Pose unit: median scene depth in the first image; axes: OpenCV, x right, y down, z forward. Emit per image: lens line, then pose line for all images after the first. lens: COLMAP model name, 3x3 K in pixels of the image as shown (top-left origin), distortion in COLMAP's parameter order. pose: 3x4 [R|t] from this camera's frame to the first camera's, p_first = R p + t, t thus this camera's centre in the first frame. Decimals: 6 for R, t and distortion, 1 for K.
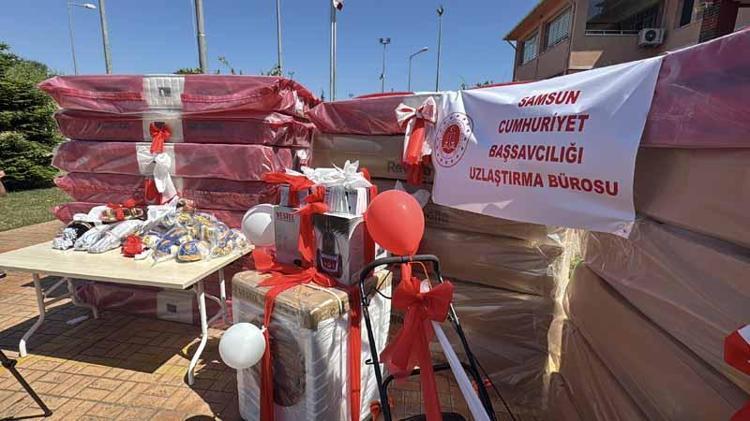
lens RADIAL K [[342.1, 0, 375.6], [0, 342.1, 212.1], [0, 0, 1]] dist [-0.004822, 0.000287]
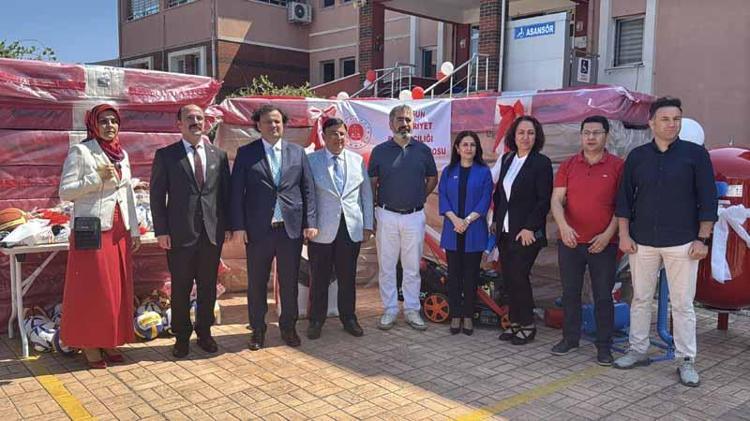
lens RADIAL K [[640.1, 0, 378.4], [0, 640.1, 211.2], [0, 0, 1]] dist [0.099884, -0.157450]
pose [[0.677374, -0.084554, 0.730763, -1.566311], [0.152700, 0.987897, -0.027239, 0.218590], [-0.719616, 0.130039, 0.682088, -0.914149]]
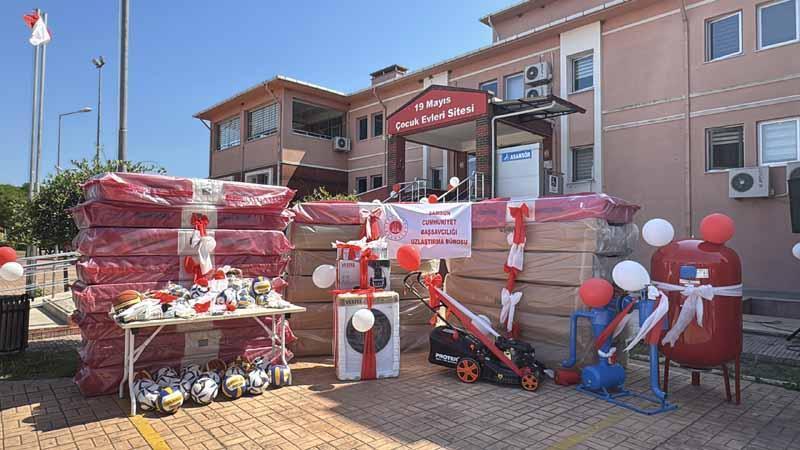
lens RADIAL K [[476.5, 0, 400.9], [0, 476.5, 224.1], [0, 0, 1]] dist [-0.005724, 0.006436]
pose [[0.666871, 0.011806, 0.745080, -1.541986], [0.157977, 0.974907, -0.156842, 0.190483], [-0.728235, 0.222299, 0.648272, -0.759225]]
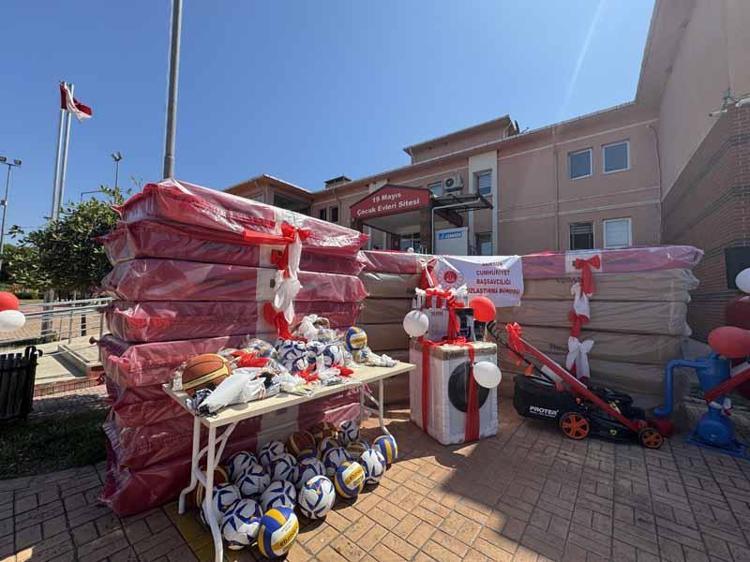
lens RADIAL K [[295.9, 0, 375.5], [0, 295.9, 280.8], [0, 0, 1]] dist [-0.000796, -0.000531]
pose [[0.532852, 0.037608, 0.845372, -1.309913], [0.164423, 0.975370, -0.147029, 0.014332], [-0.830080, 0.217344, 0.513545, 0.314647]]
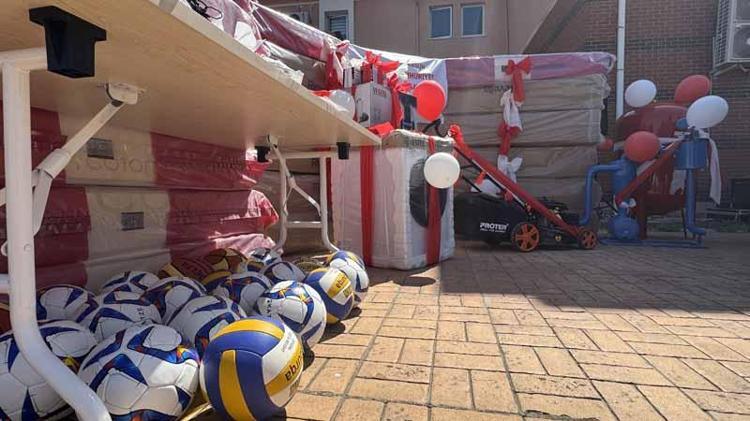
lens RADIAL K [[374.1, 0, 368.7], [0, 374.1, 211.9], [0, 0, 1]] dist [-0.005348, -0.000230]
pose [[0.075762, -0.057444, 0.995470, -1.182795], [0.209738, 0.976922, 0.040411, 0.267656], [-0.974818, 0.205726, 0.086062, 0.746338]]
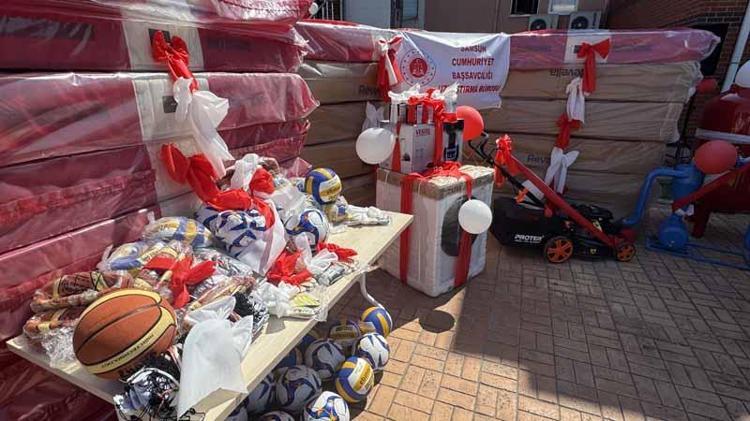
lens RADIAL K [[374.1, 0, 369.7], [0, 374.1, 209.7], [0, 0, 1]] dist [-0.005348, -0.000230]
pose [[0.247340, -0.345943, 0.905067, -1.214390], [0.193146, 0.932947, 0.303816, -0.129239], [-0.949483, 0.099664, 0.297572, 0.596176]]
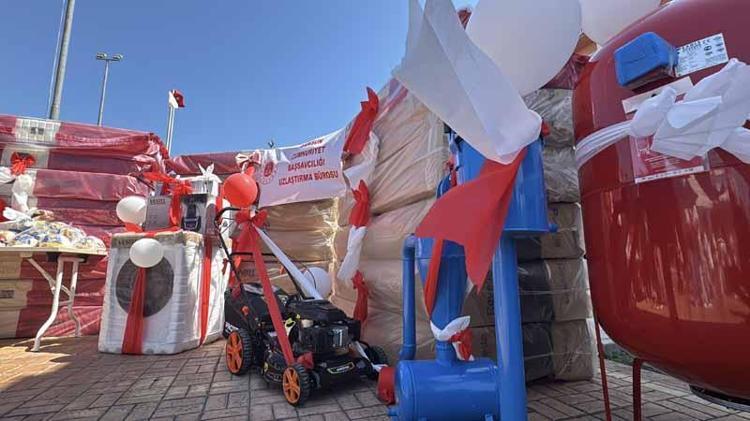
lens RADIAL K [[342.1, 0, 376.6], [0, 342.1, 210.6], [0, 0, 1]] dist [-0.004822, 0.000287]
pose [[0.890550, 0.047095, 0.452440, -0.059995], [0.114836, 0.939134, -0.323791, 0.484381], [-0.440151, 0.340308, 0.830938, -0.503006]]
